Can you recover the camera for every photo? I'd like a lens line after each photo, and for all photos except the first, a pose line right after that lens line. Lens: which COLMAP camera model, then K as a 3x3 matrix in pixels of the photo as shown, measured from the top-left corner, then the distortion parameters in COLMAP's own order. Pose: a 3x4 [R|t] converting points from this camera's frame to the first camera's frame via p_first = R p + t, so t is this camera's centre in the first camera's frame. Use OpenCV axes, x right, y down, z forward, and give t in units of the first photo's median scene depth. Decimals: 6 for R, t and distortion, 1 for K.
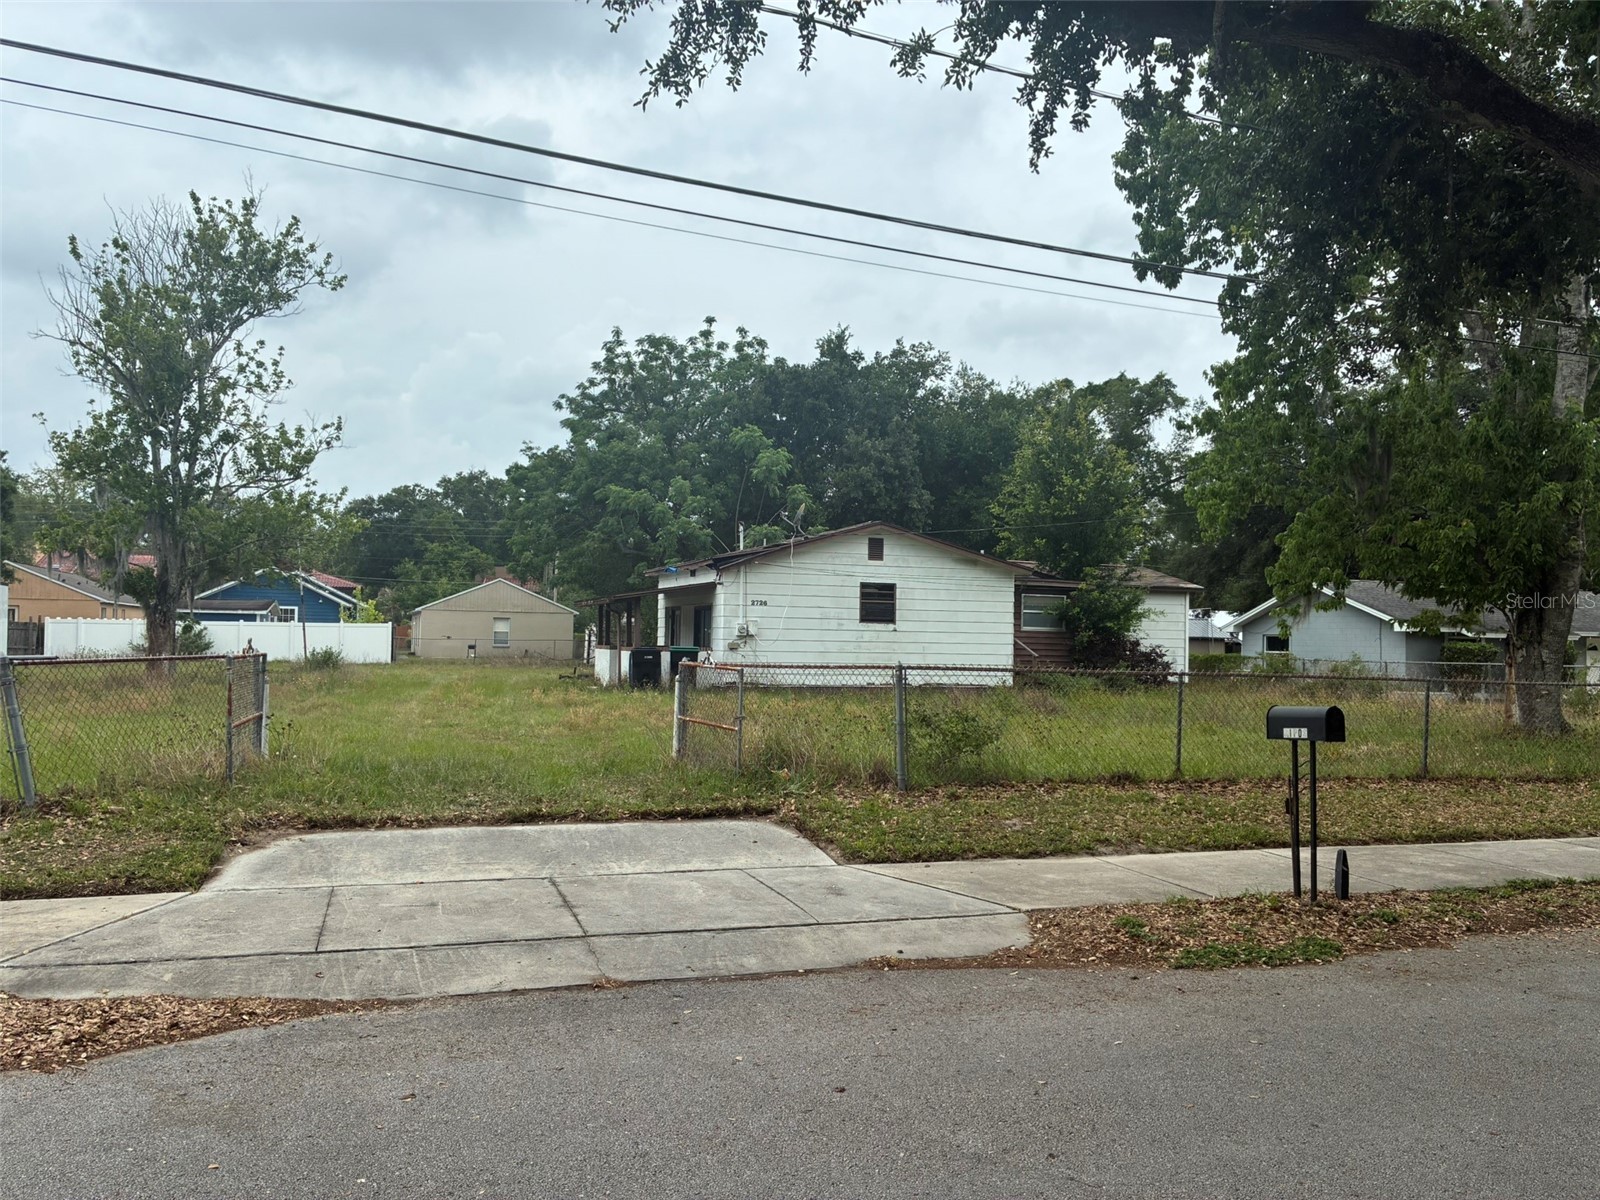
lens RADIAL K [[1235.8, 0, 831.7], [0, 1235.8, 607.4], [0, 0, 1]] dist [0.097627, -0.099436]
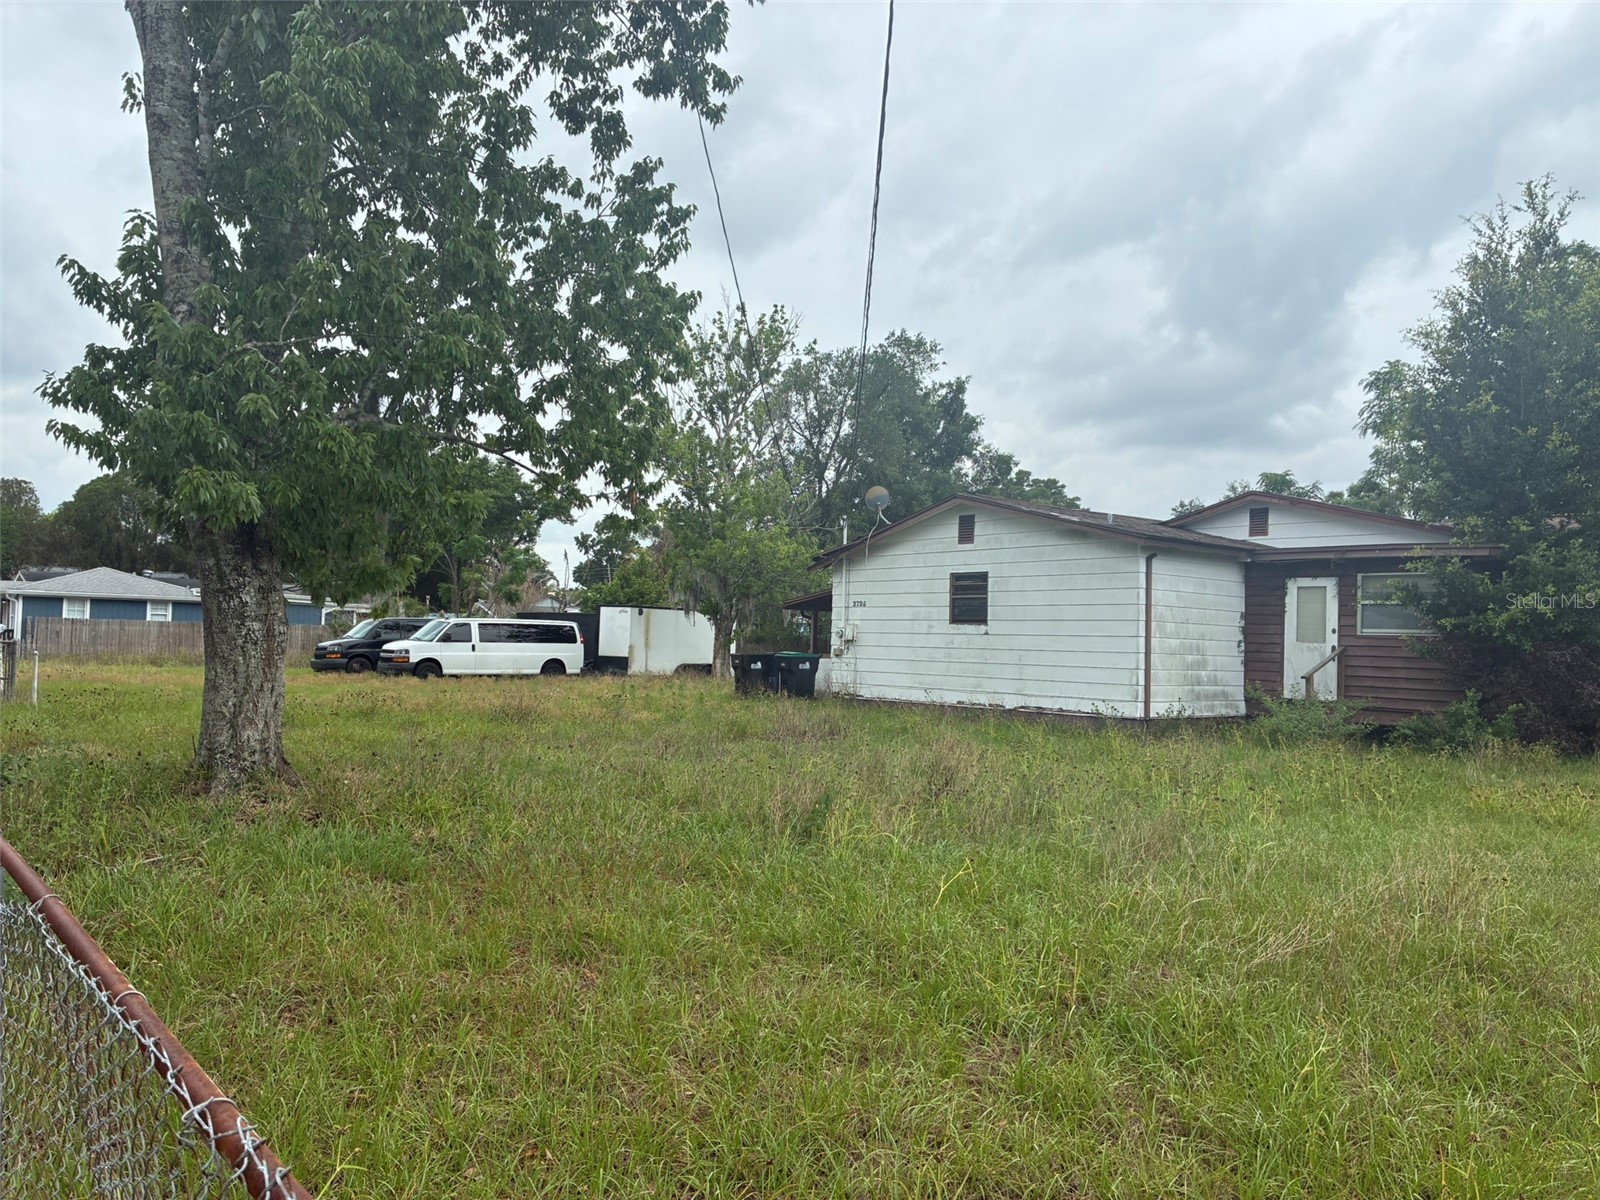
lens RADIAL K [[1251.2, 0, 800.0], [0, 1251.2, 600.0], [0, 0, 1]] dist [0.032376, -0.032495]
pose [[0.378133, -0.039838, -0.924894, 0.496236], [0.012702, 0.999203, -0.037845, 0.017745], [0.925664, 0.002563, 0.378338, 0.415054]]
